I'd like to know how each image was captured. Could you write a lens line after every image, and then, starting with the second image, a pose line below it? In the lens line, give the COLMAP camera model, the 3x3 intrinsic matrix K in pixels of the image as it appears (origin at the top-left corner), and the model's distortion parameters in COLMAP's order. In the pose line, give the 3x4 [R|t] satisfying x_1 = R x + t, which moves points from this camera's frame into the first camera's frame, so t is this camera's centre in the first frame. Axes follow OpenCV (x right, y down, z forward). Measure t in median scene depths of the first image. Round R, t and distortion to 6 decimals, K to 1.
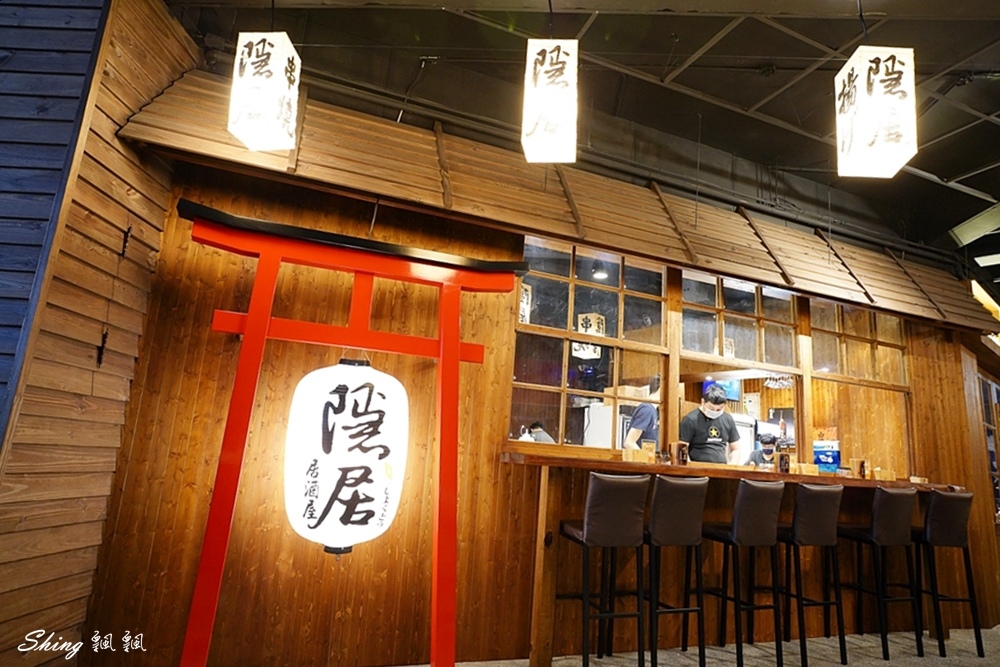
lens RADIAL K [[597.6, 0, 498.2], [0, 597.6, 330.3], [0, 0, 1]] dist [-0.020818, 0.001216]
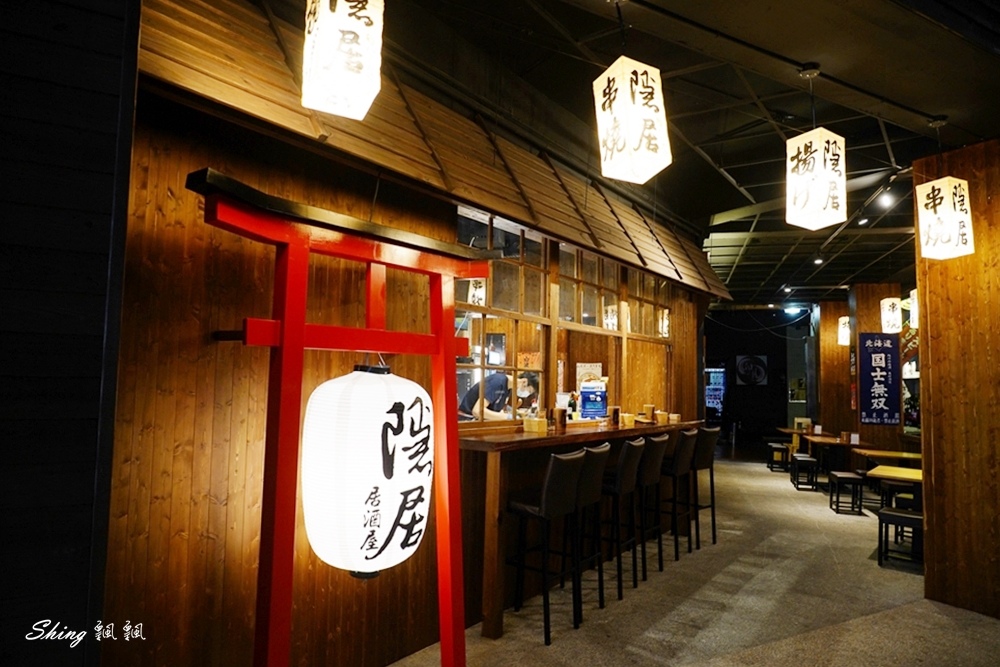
lens RADIAL K [[678.0, 0, 500.0], [0, 678.0, 333.4], [0, 0, 1]] dist [-0.013691, 0.000423]
pose [[0.835489, -0.009838, 0.549419, -0.637181], [-0.082927, 0.986132, 0.143762, -0.157774], [-0.543214, -0.165674, 0.823086, 0.080546]]
